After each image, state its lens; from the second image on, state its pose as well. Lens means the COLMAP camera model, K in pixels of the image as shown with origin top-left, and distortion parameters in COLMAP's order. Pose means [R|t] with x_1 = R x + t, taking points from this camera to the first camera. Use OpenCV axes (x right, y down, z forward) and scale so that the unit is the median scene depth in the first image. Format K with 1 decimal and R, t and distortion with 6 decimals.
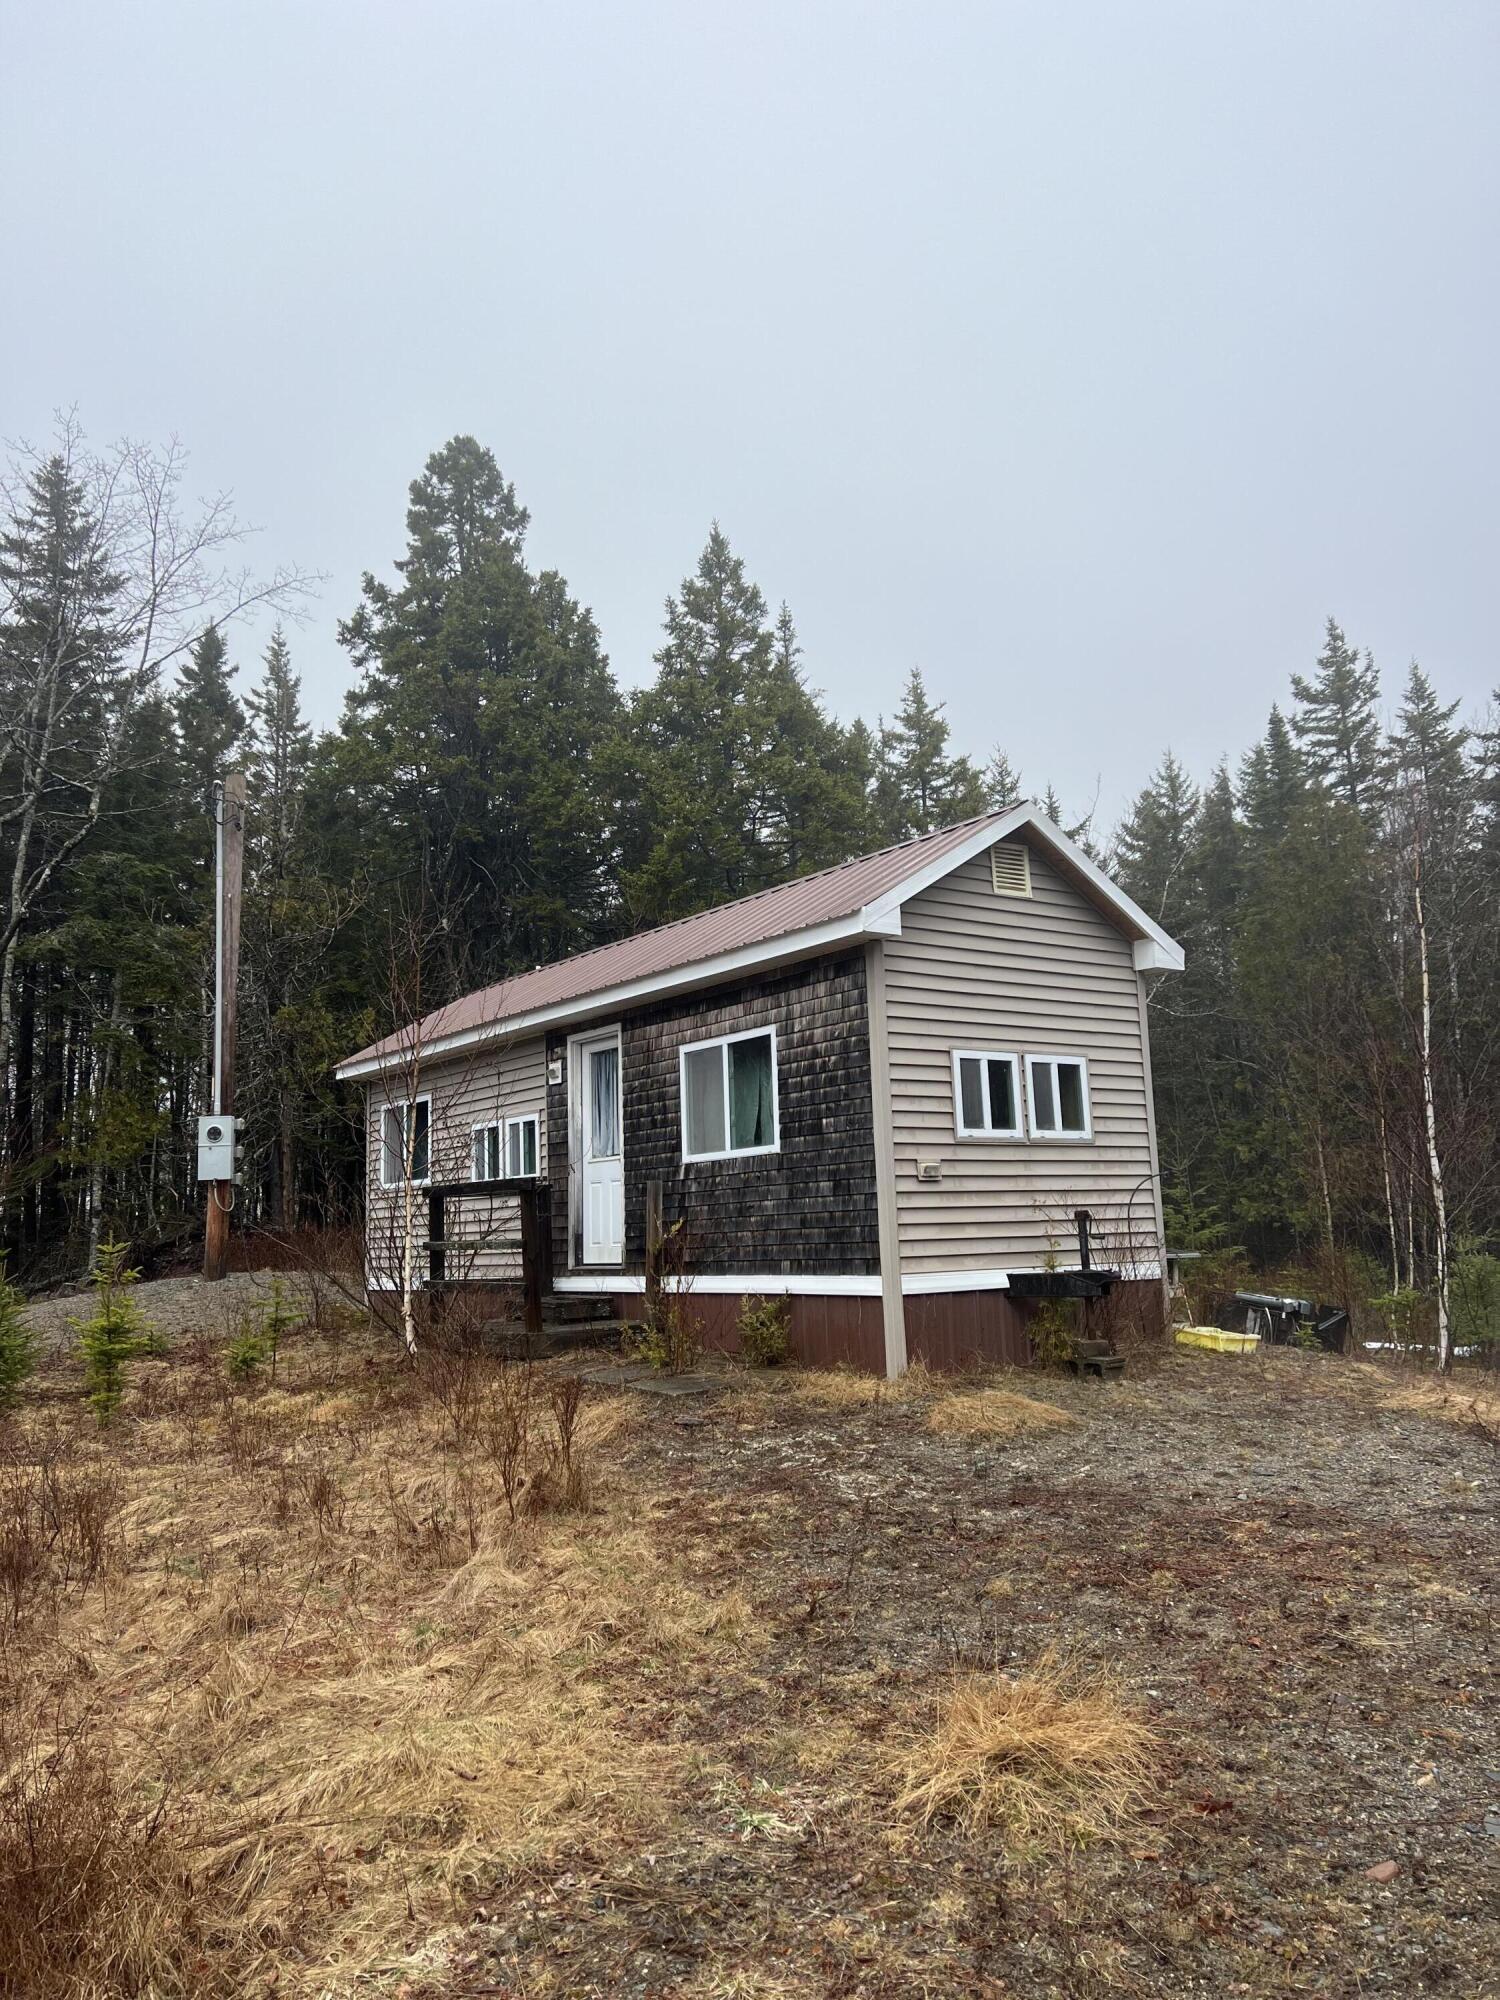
lens RADIAL K [[1496.3, 0, 748.6], [0, 1496.3, 1016.5], [0, 0, 1]] dist [0.065833, 0.001046]
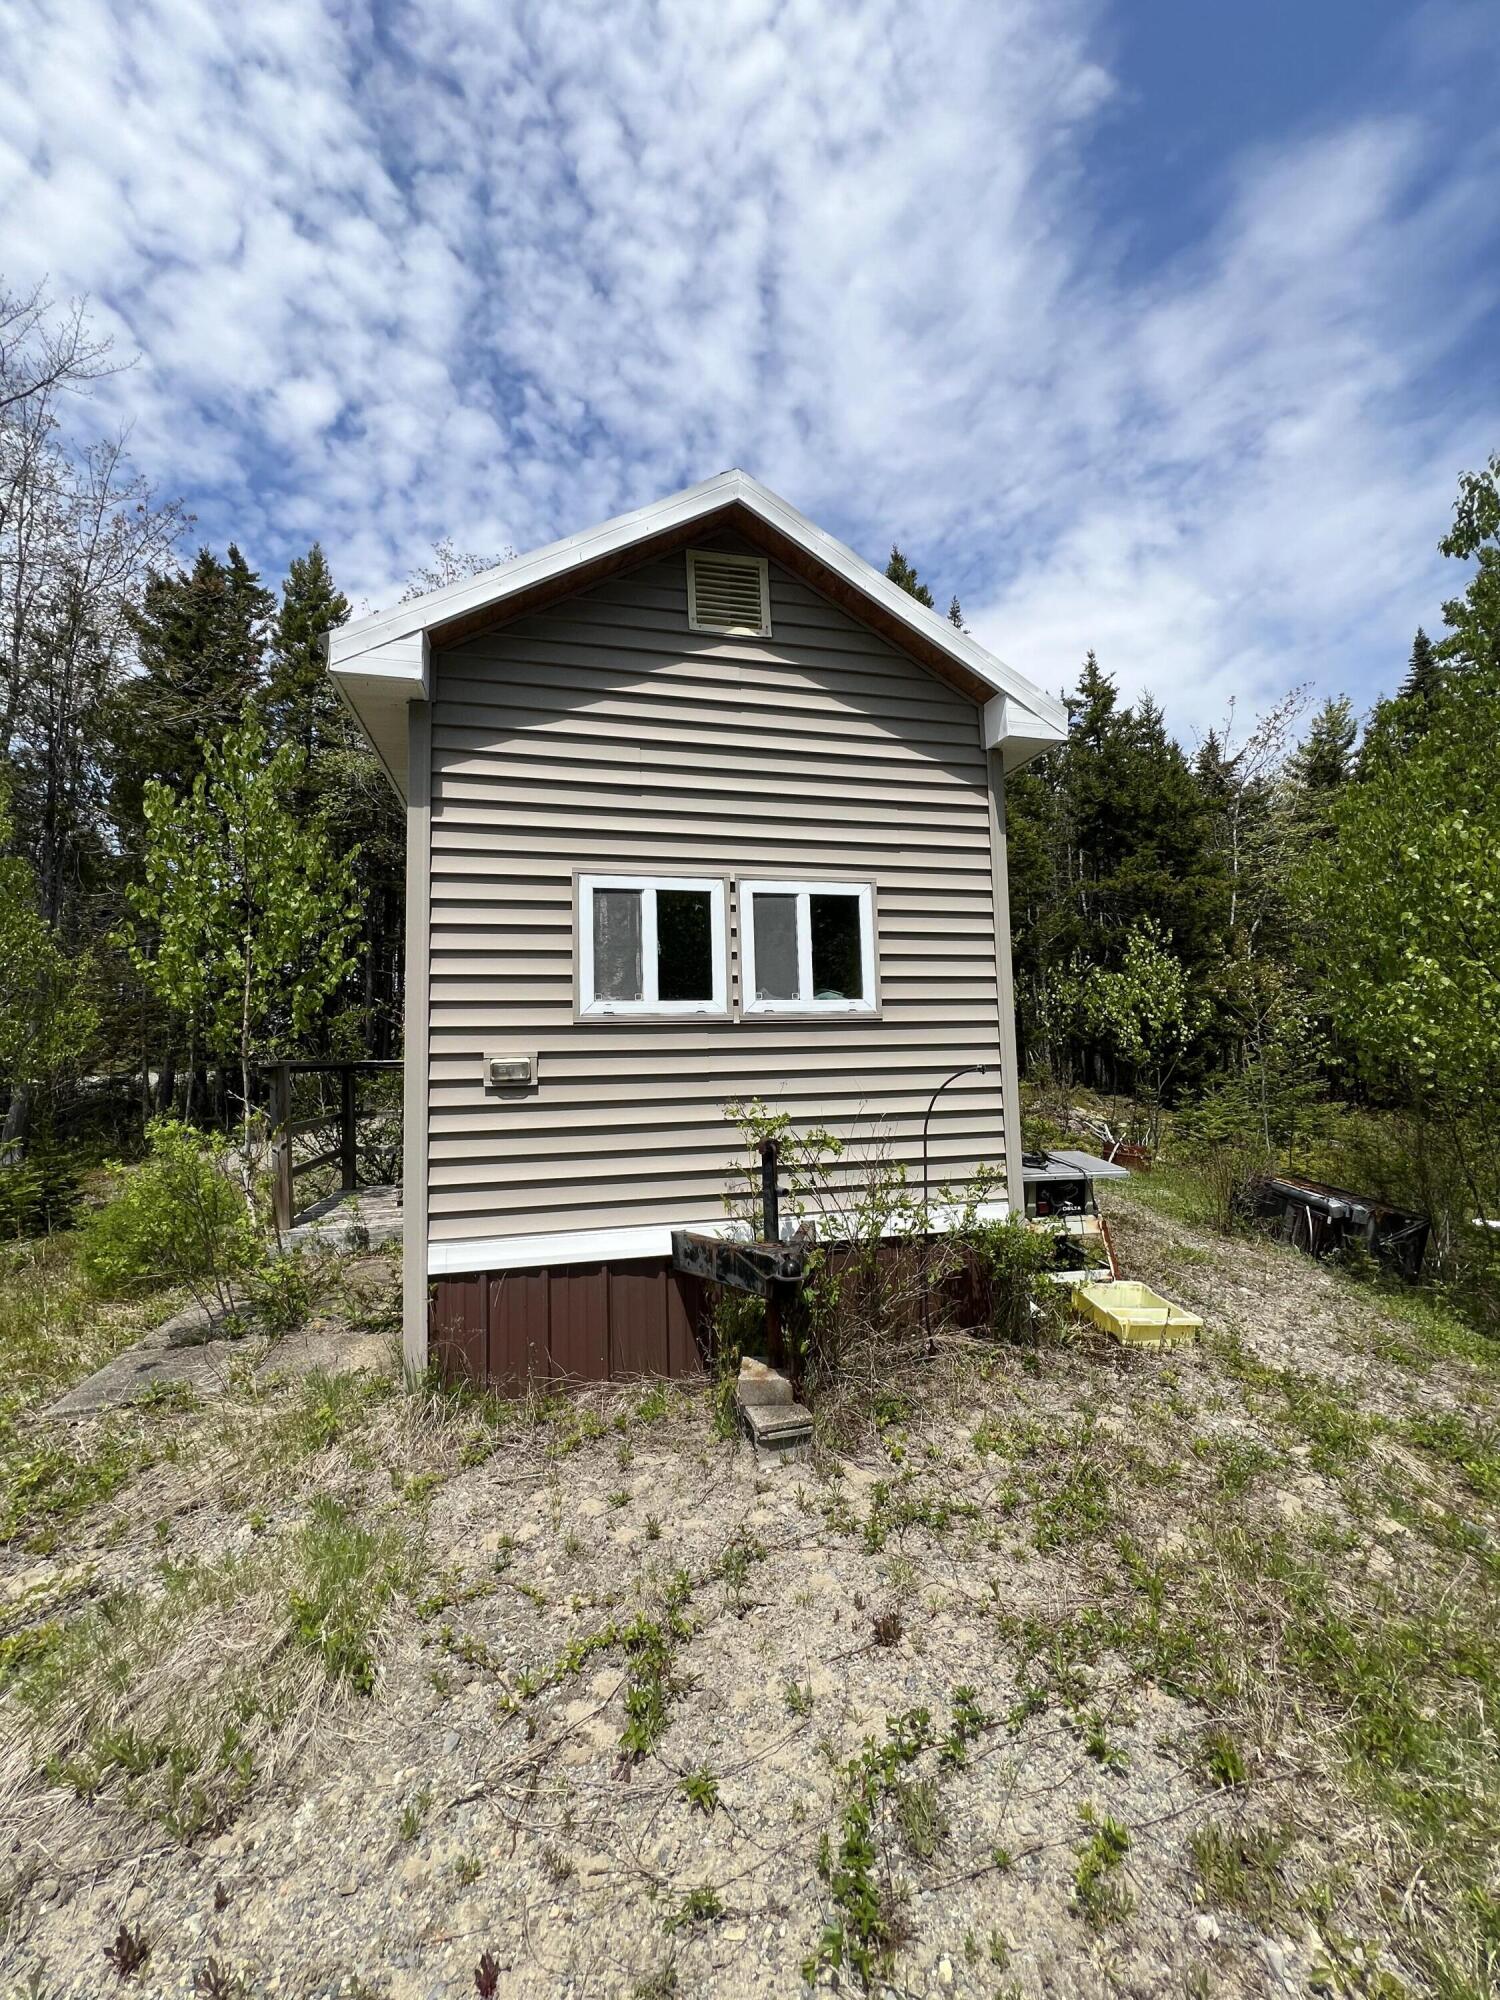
lens RADIAL K [[805.3, 0, 746.5], [0, 805.3, 996.4], [0, 0, 1]] dist [0.012135, -0.000618]
pose [[0.928703, -0.016072, -0.370476, 0.287213], [0.044343, 0.996705, 0.067921, 0.046824], [0.368164, -0.079506, 0.926355, 0.628509]]
